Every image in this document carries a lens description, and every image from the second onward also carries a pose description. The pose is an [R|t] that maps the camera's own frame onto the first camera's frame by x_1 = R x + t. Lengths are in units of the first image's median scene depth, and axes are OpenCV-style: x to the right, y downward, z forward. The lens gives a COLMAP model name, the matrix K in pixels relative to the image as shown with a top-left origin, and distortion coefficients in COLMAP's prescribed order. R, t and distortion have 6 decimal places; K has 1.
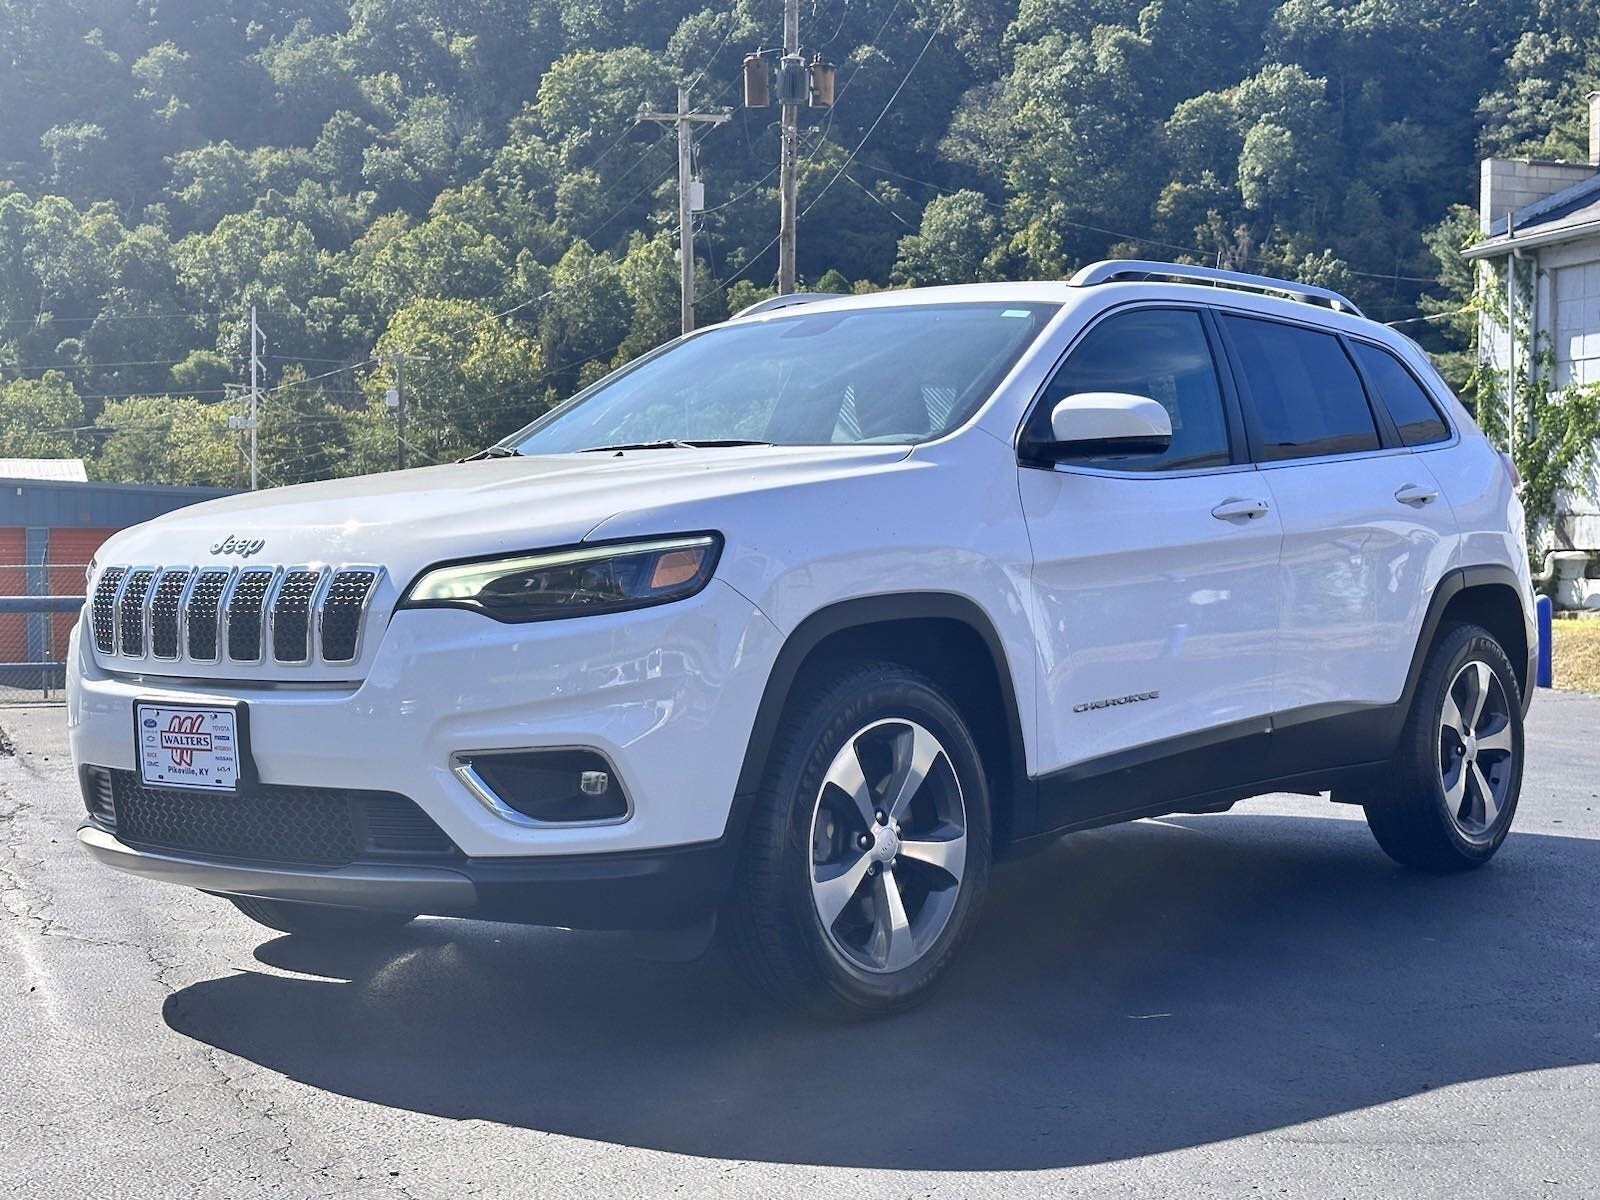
lens RADIAL K [[2261.7, 0, 800.0], [0, 2261.7, 600.0], [0, 0, 1]] dist [0.224087, -0.516129]
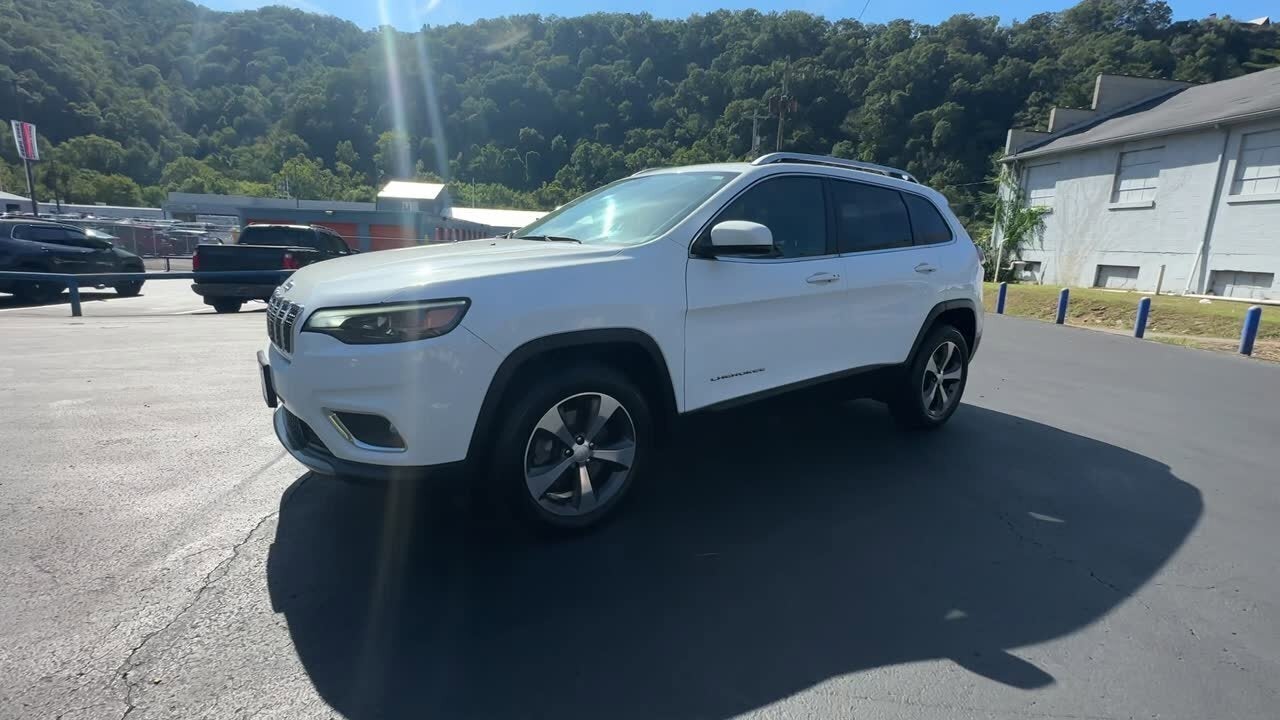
lens RADIAL K [[591.6, 0, 640.4], [0, 591.6, 358.6], [0, 0, 1]] dist [-0.000730, 0.000998]
pose [[0.968812, 0.087788, -0.231725, 0.033593], [-0.046135, 0.982692, 0.179408, -0.011530], [0.243465, -0.163122, 0.956094, 0.089371]]
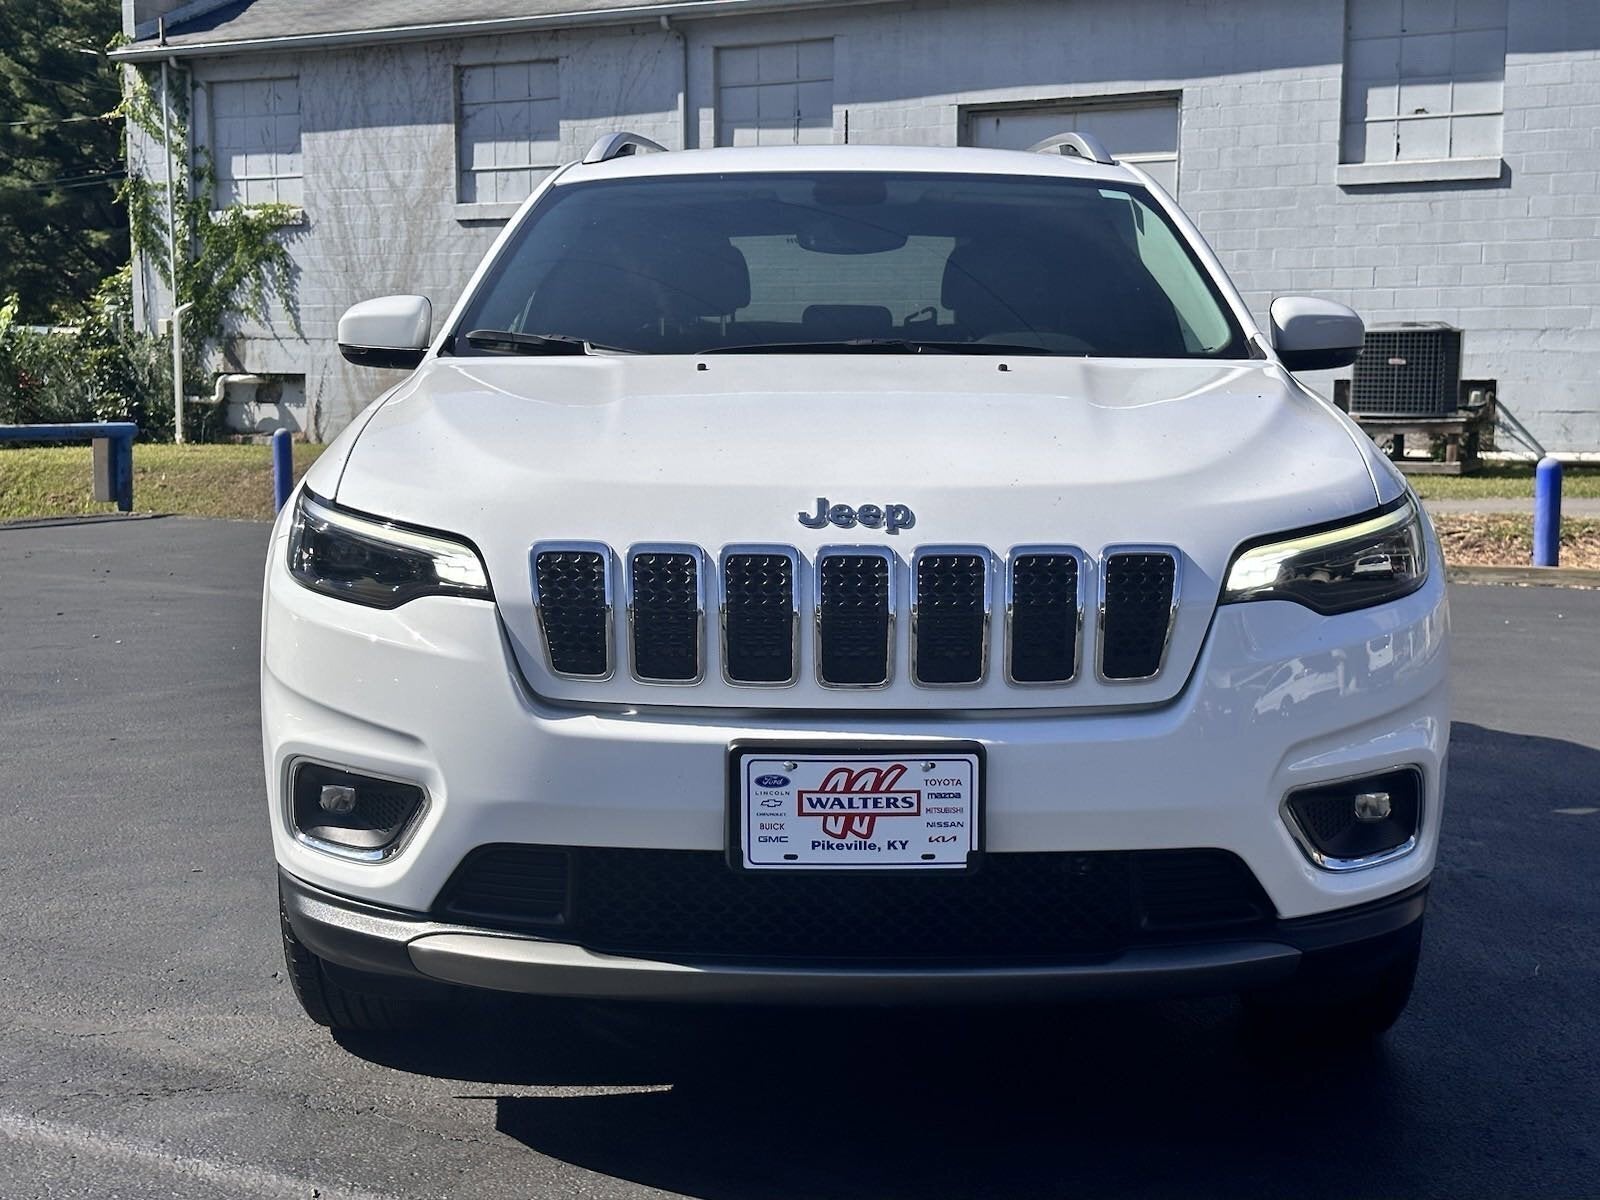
lens RADIAL K [[2261.7, 0, 800.0], [0, 2261.7, 600.0], [0, 0, 1]] dist [0.224087, -0.516129]
pose [[0.768975, -0.060333, 0.636425, -0.115255], [0.005462, 0.996120, 0.087833, -0.009699], [-0.639255, -0.064065, 0.766322, 0.079092]]
